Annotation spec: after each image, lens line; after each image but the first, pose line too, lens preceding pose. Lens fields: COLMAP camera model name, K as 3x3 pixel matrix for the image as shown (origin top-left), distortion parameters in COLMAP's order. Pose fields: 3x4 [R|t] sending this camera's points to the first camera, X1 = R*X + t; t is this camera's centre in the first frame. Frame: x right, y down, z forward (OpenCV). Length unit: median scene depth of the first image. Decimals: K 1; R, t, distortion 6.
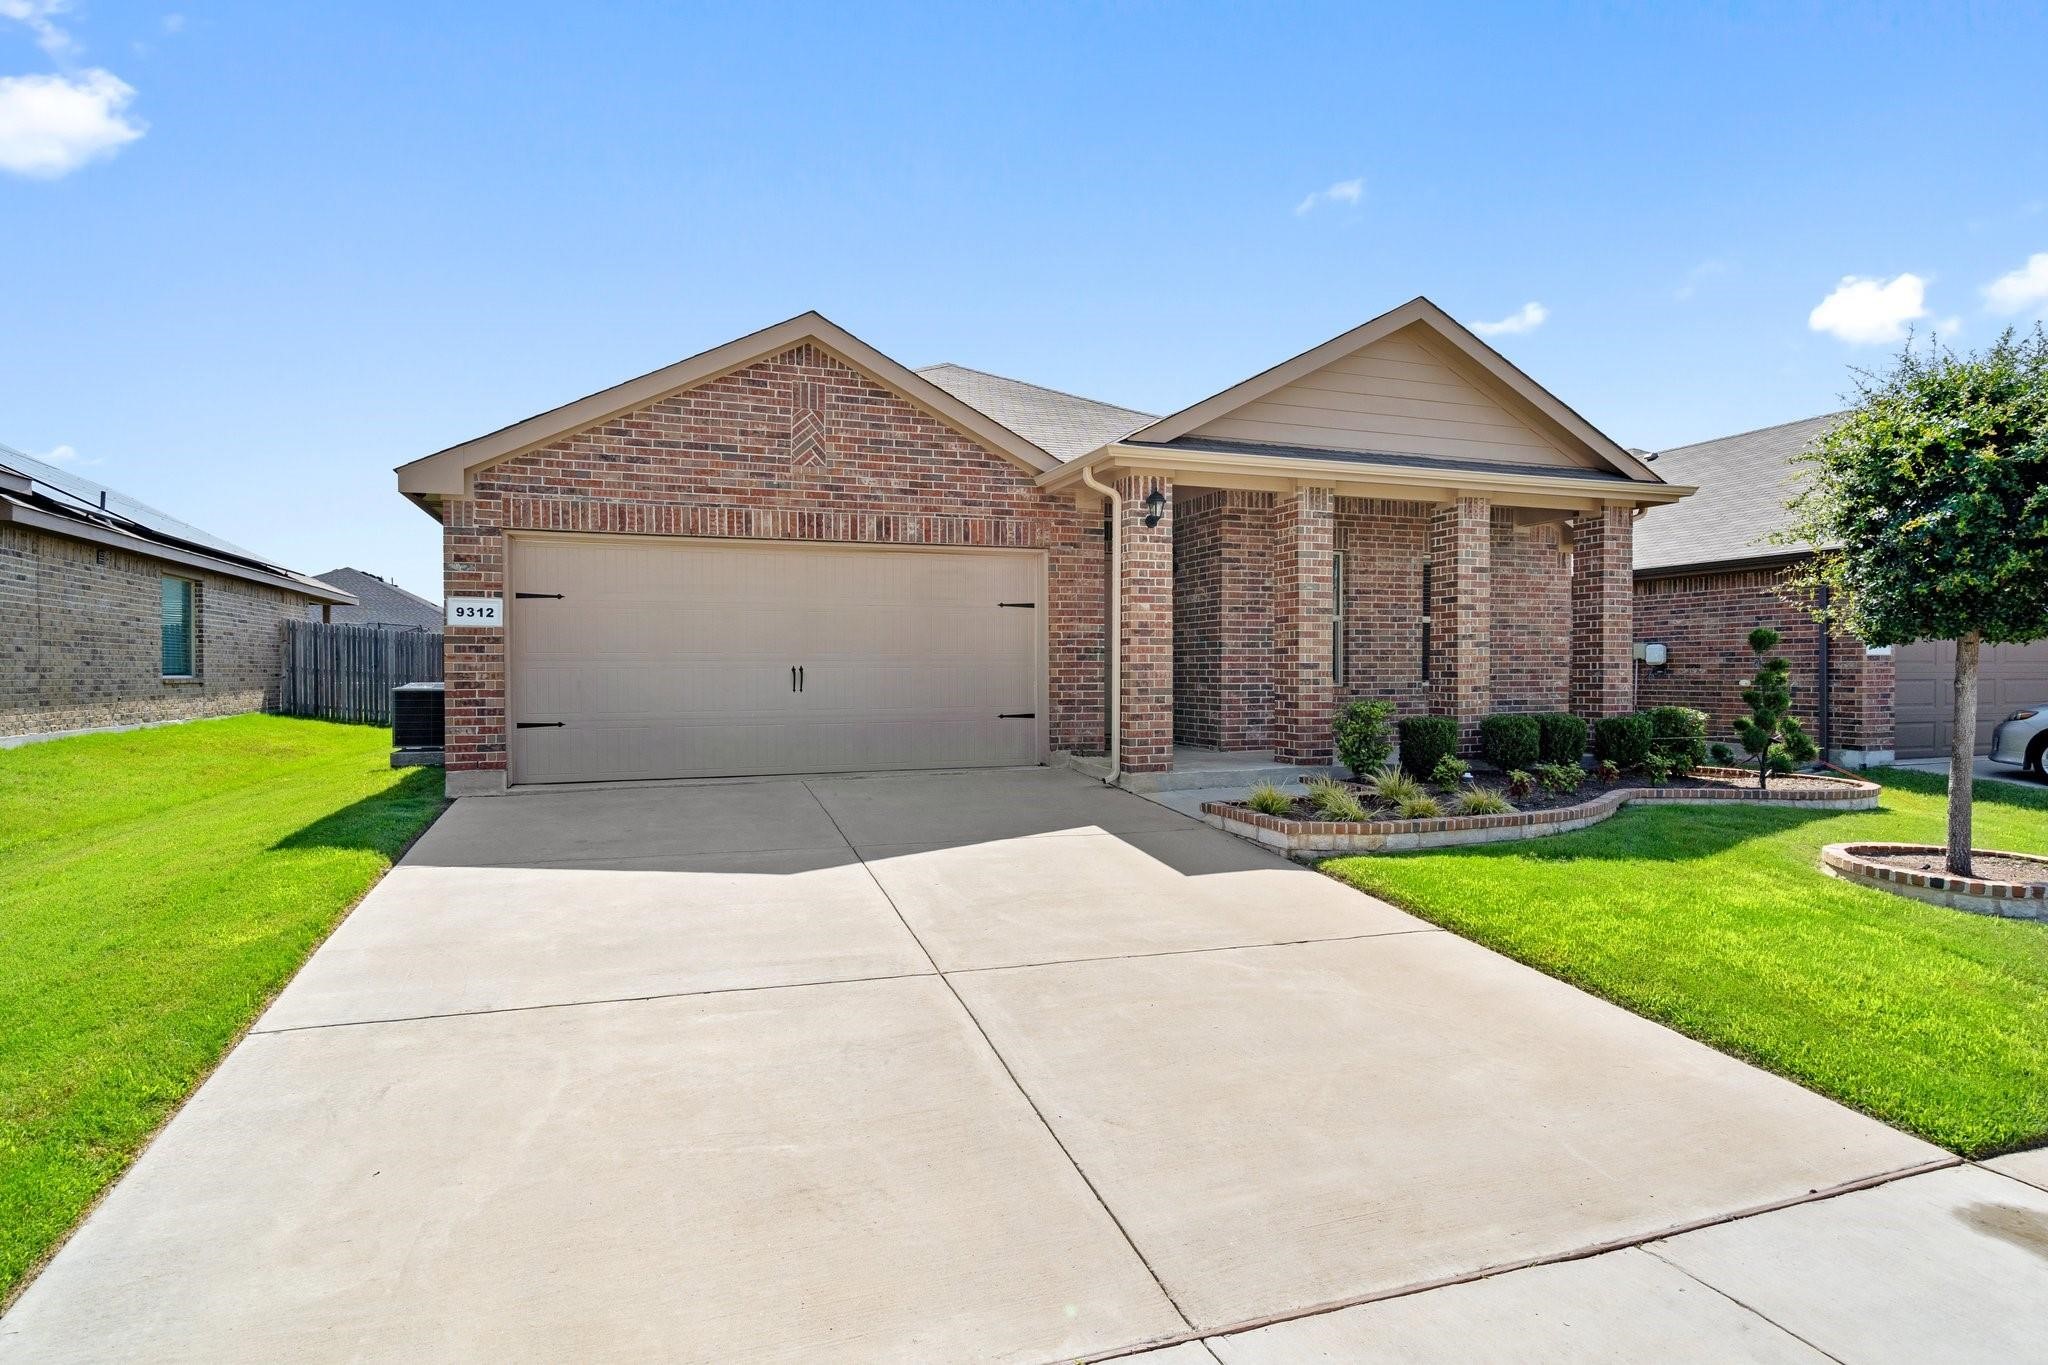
lens RADIAL K [[1033.9, 0, 1004.5], [0, 1033.9, 678.7], [0, 0, 1]] dist [0.000186, 0.001953]
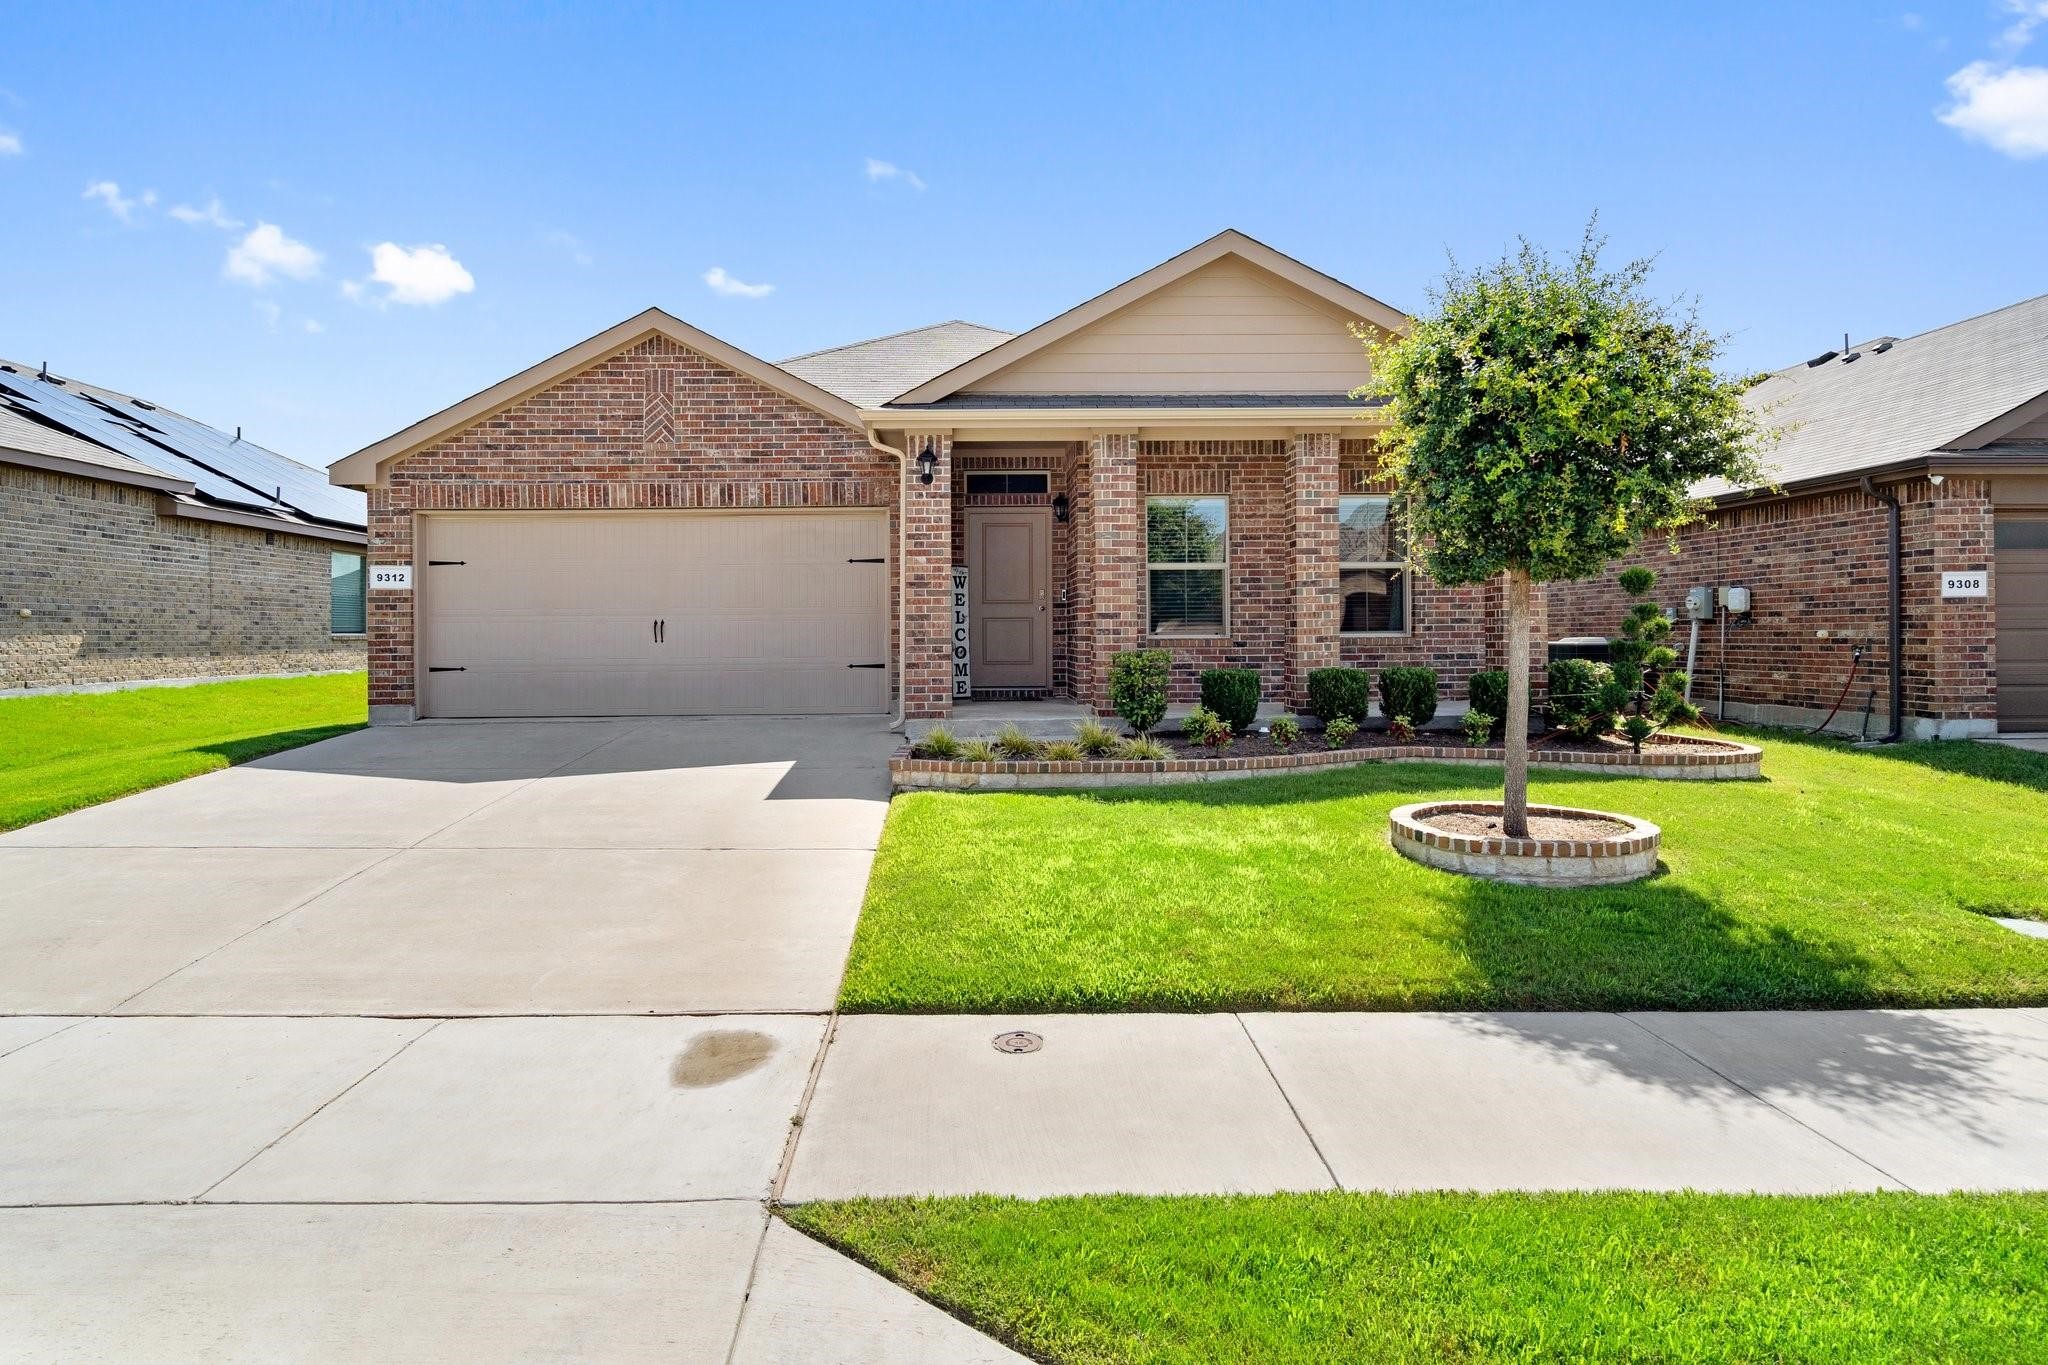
lens RADIAL K [[1191.9, 0, 1072.4], [0, 1191.9, 623.0], [0, 0, 1]] dist [0.004537, -0.000229]
pose [[0.948855, -0.006935, -0.315637, 0.617982], [0.001818, 0.999862, -0.016503, 0.013174], [0.315708, 0.015085, 0.948737, -0.087784]]
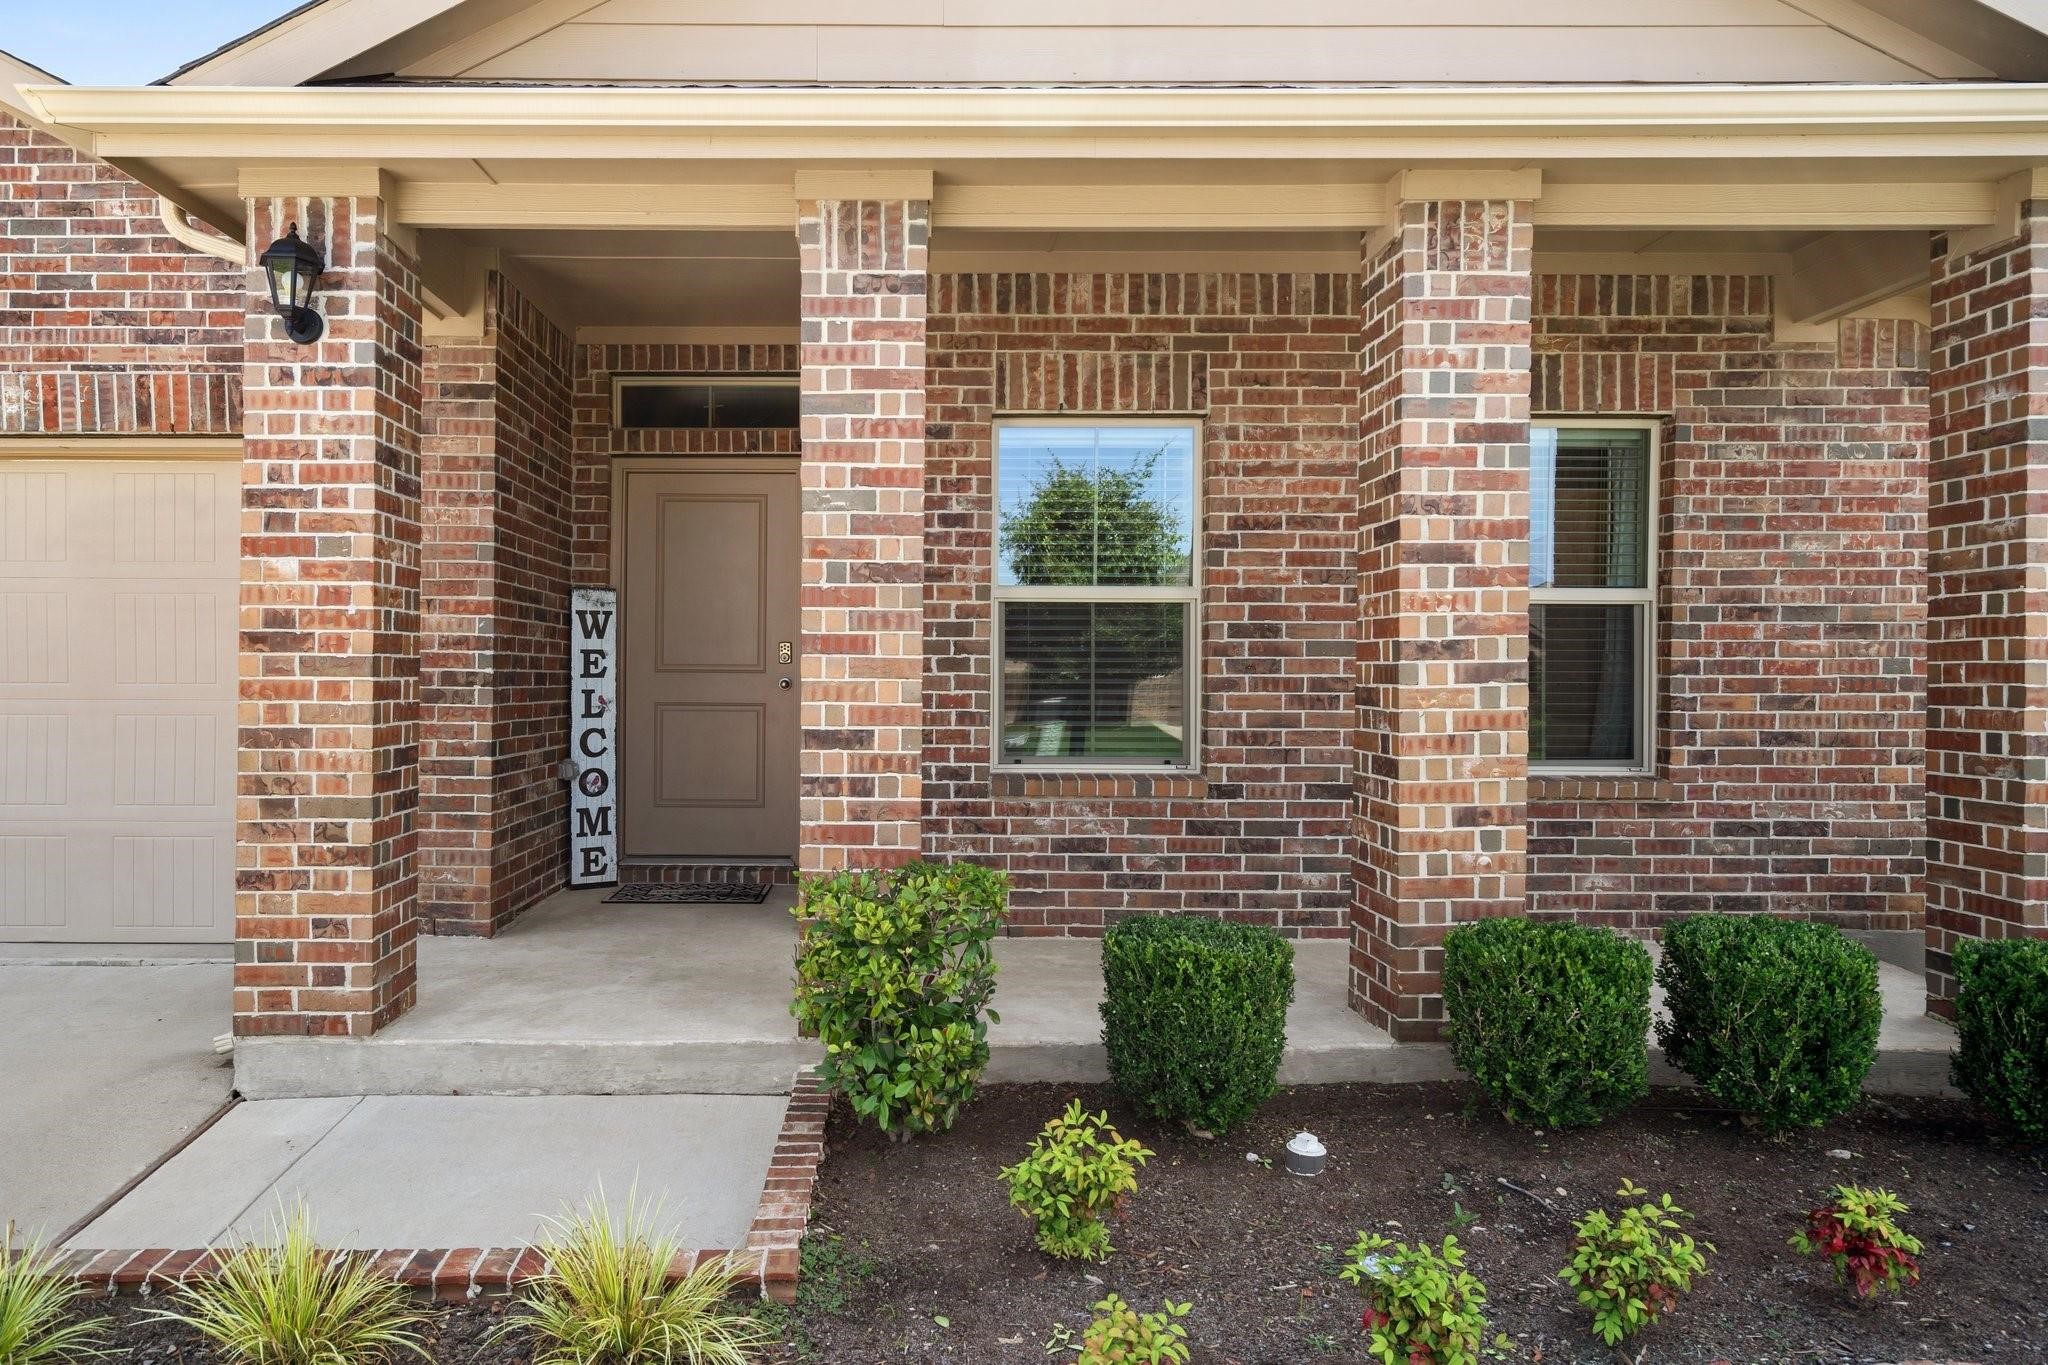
lens RADIAL K [[1184.2, 0, 1021.7], [0, 1184.2, 660.4], [0, 0, 1]] dist [0.006071, 0.000417]
pose [[0.940994, 0.007863, -0.338331, 0.477127], [-0.010222, 0.999934, -0.005192, -0.035995], [0.338268, 0.008344, 0.941013, 0.658126]]
